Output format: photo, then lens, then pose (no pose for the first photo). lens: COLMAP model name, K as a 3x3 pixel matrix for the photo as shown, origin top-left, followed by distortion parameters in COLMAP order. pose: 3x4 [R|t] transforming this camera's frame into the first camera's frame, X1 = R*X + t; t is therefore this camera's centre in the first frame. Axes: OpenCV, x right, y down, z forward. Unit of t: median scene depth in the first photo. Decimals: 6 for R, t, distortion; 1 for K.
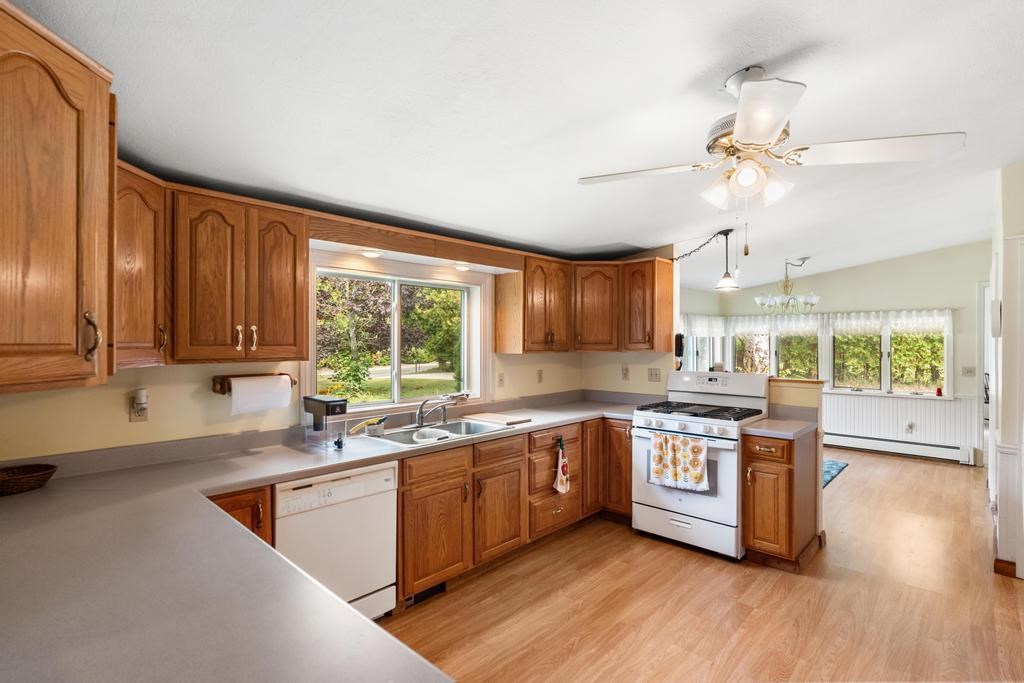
lens RADIAL K [[504.1, 0, 512.0], [0, 504.1, 341.5], [0, 0, 1]] dist [-0.003655, -0.000847]
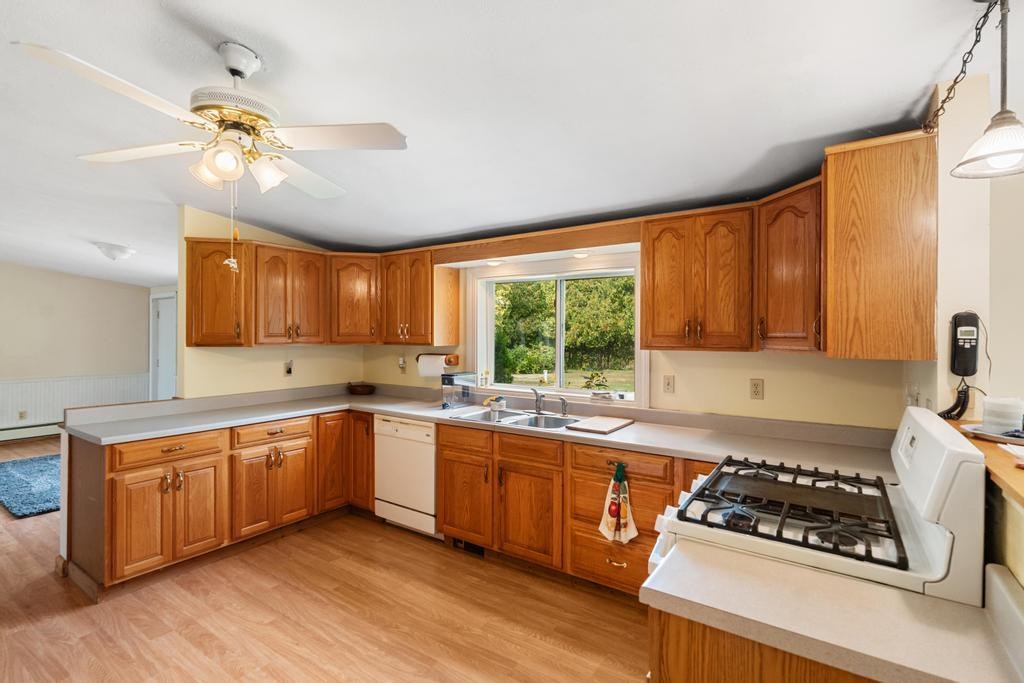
lens RADIAL K [[487.1, 0, 508.7], [0, 487.1, 336.7], [0, 0, 1]] dist [0.001278, -0.000167]
pose [[0.130002, 0.005778, -0.991497, 0.855992], [-0.003871, 0.999978, 0.005320, 0.000945], [0.991506, 0.003147, 0.130022, 0.826374]]
